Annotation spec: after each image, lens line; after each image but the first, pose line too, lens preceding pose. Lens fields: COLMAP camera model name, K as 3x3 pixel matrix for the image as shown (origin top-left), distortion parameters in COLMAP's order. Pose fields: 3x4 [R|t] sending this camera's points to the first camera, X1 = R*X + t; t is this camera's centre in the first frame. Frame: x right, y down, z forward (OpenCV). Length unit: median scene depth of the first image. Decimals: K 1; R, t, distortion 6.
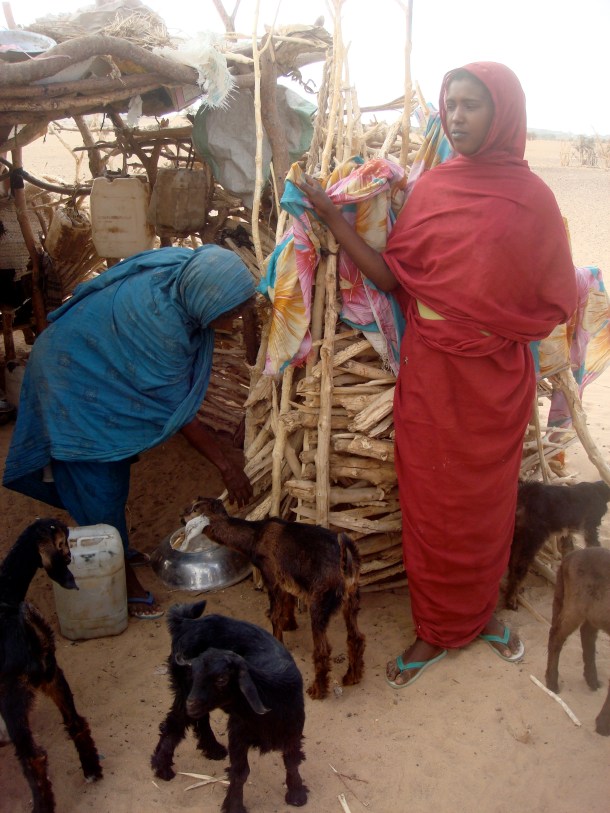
lens RADIAL K [[837.0, 0, 305.0], [0, 837.0, 406.5], [0, 0, 1]] dist [-0.185312, 0.134652]
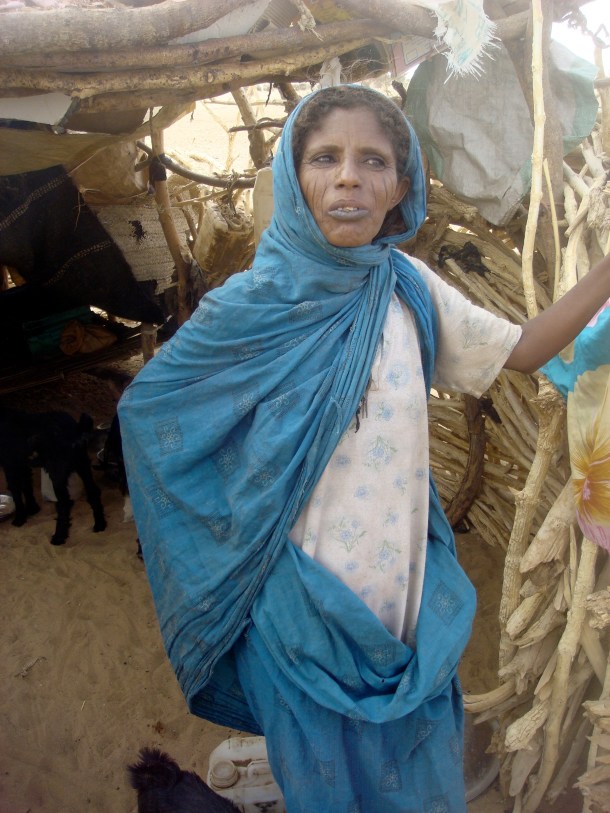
lens RADIAL K [[837.0, 0, 305.0], [0, 837.0, 406.5], [0, 0, 1]] dist [-0.185312, 0.134652]
pose [[0.985375, 0.016982, -0.169554, -0.093502], [-0.008917, 0.998797, 0.048214, -0.111056], [0.170169, -0.045997, 0.984341, 0.283521]]
